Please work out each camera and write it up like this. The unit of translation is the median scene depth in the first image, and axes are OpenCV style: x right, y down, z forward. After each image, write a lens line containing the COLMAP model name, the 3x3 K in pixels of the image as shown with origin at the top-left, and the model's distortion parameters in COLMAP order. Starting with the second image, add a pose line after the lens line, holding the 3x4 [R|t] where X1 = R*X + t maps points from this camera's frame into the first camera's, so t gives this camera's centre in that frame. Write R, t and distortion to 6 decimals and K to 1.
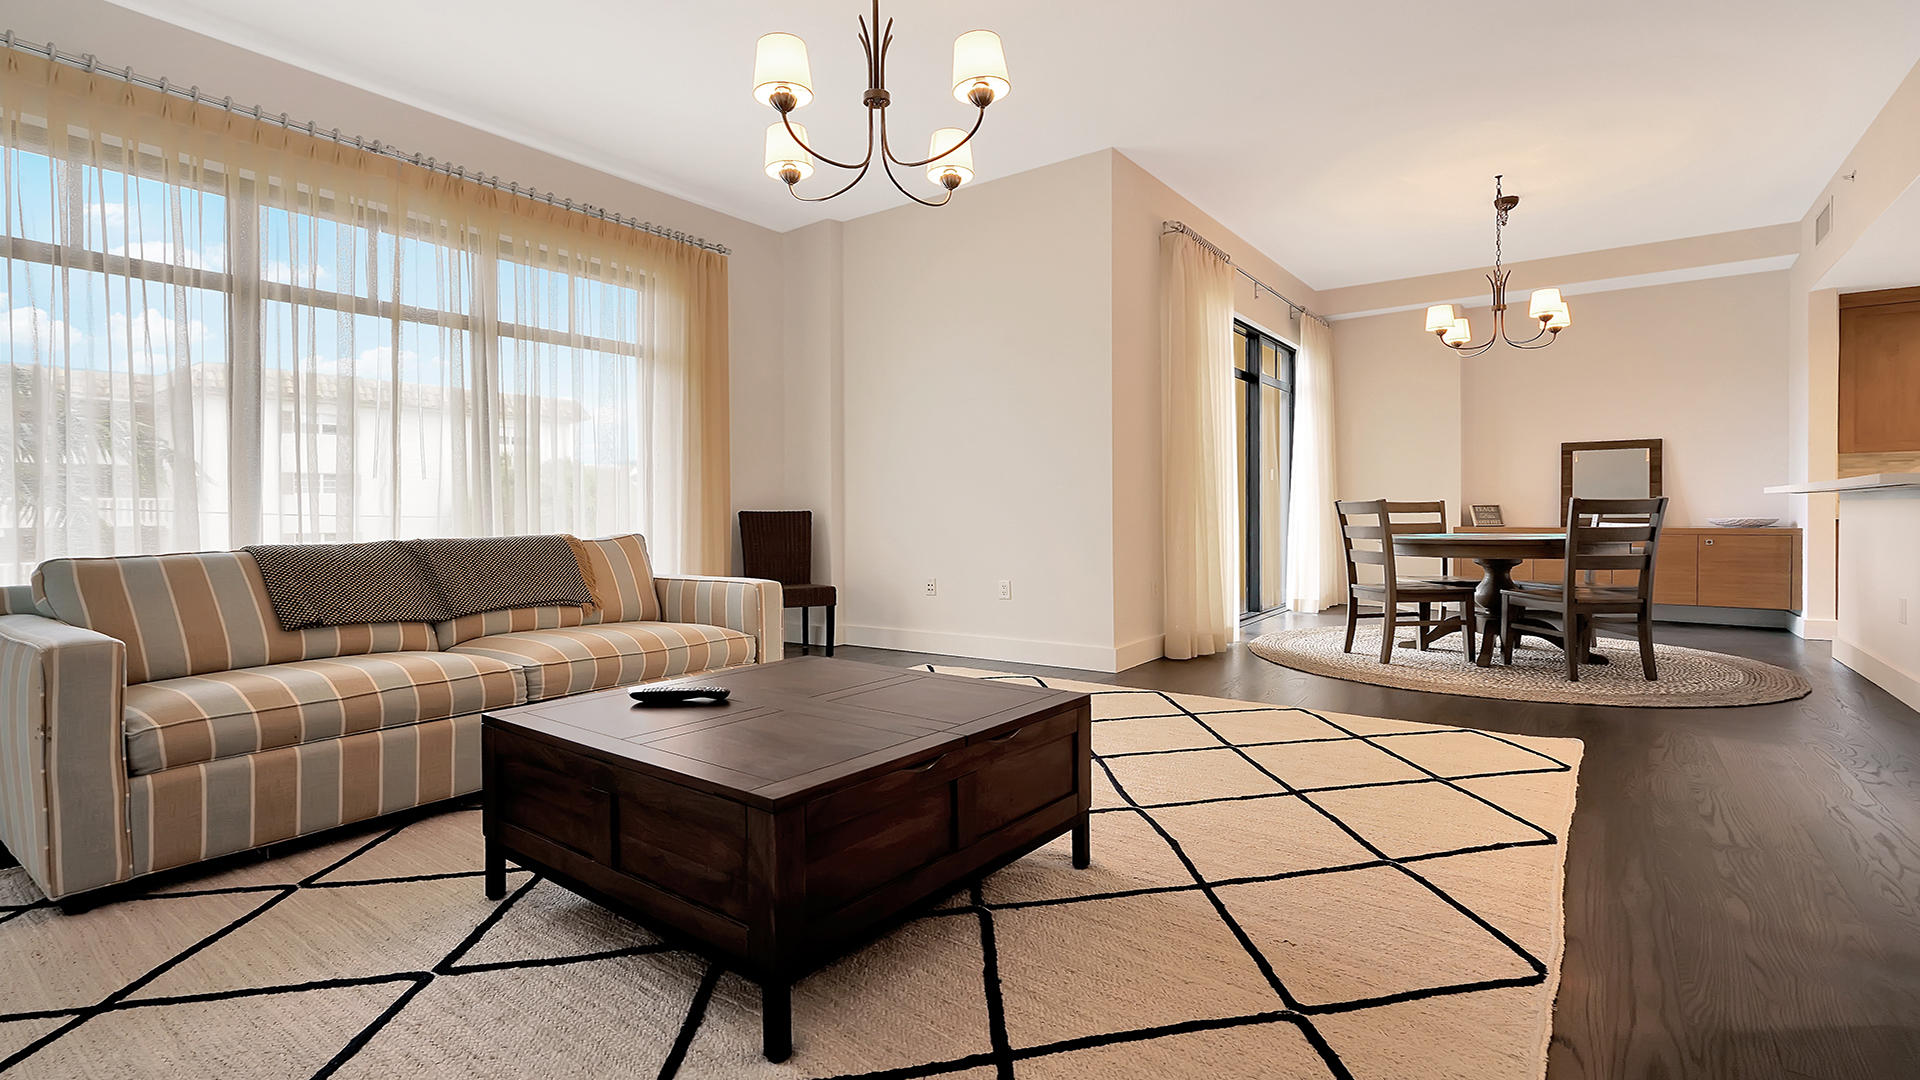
lens RADIAL K [[862.7, 0, 961.4], [0, 862.7, 535.8], [0, 0, 1]] dist [0.000234, 0.000731]
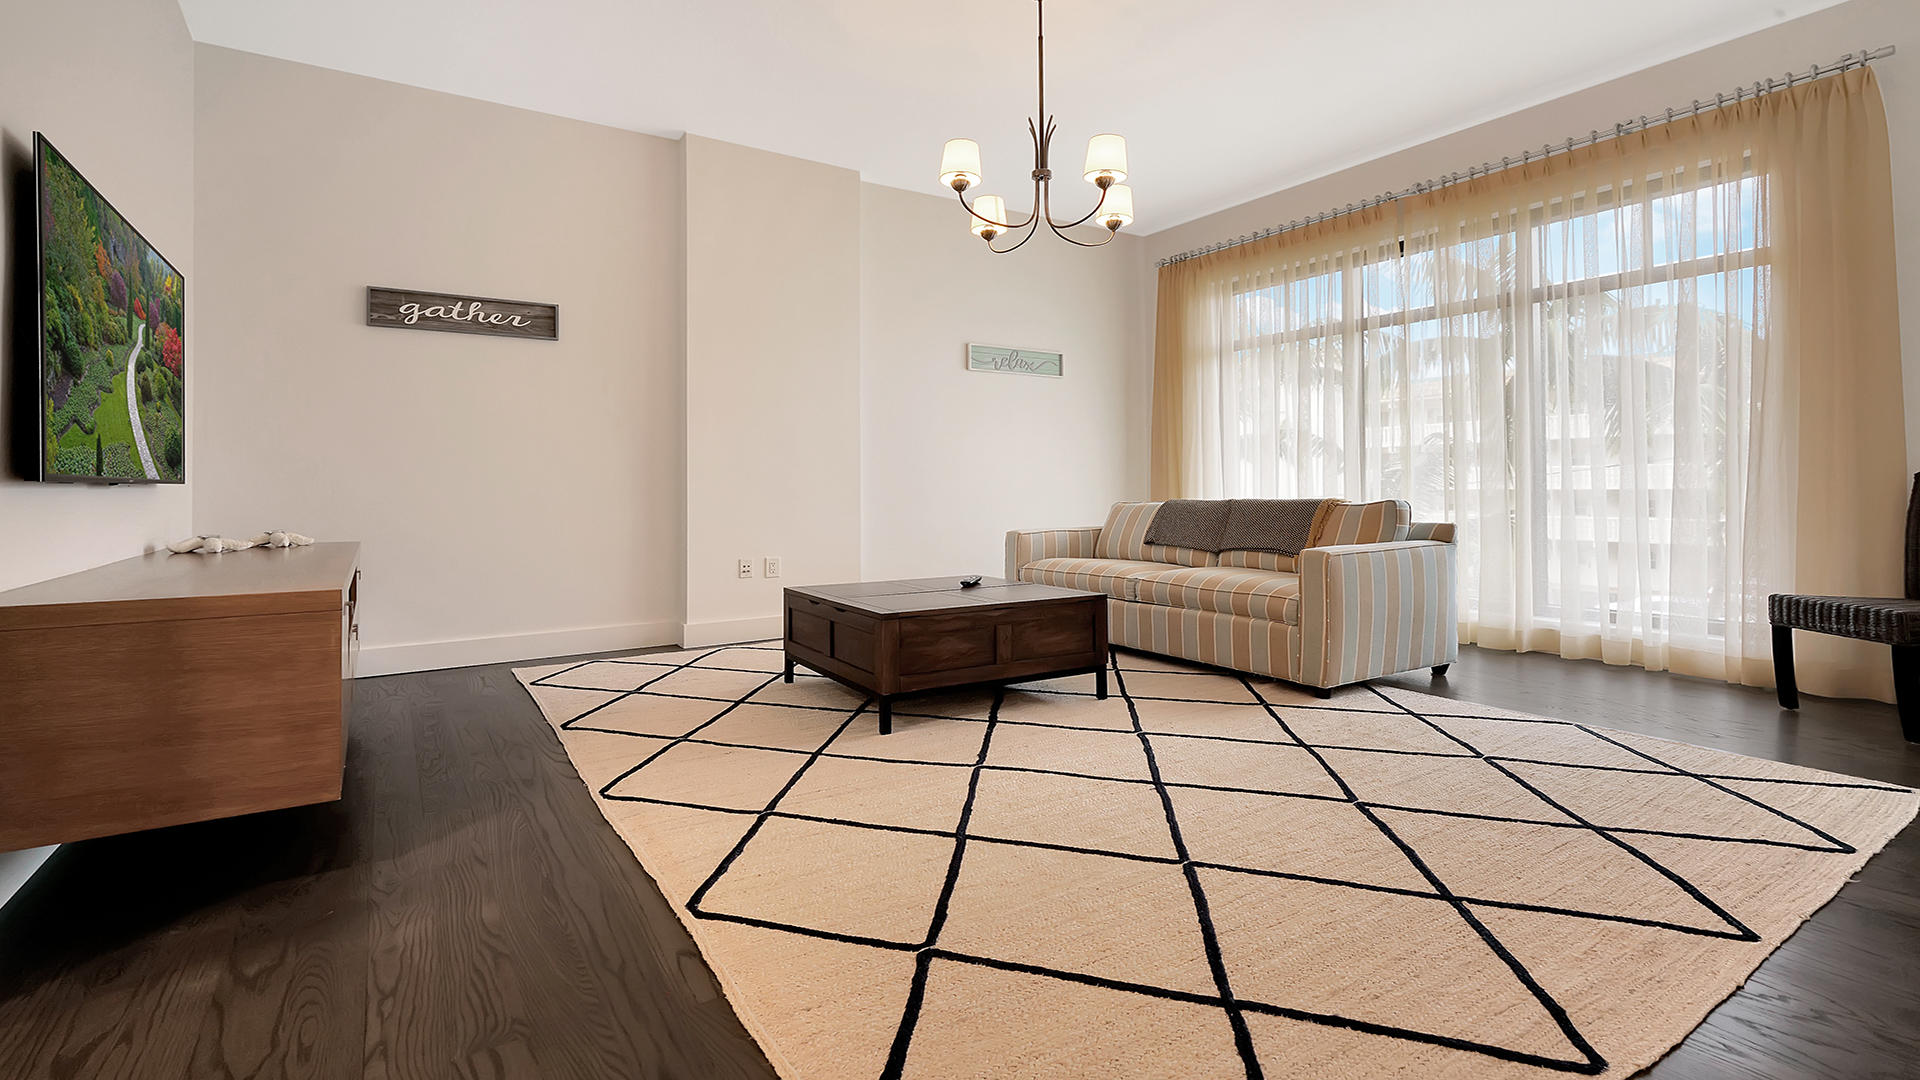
lens RADIAL K [[862.7, 0, 961.4], [0, 862.7, 535.8], [0, 0, 1]] dist [0.000234, 0.000731]
pose [[-0.347559, 0.036125, -0.936962, 0.930413], [-0.029956, 0.998320, 0.049603, 0.009406], [0.937180, 0.045307, -0.345893, 1.062774]]
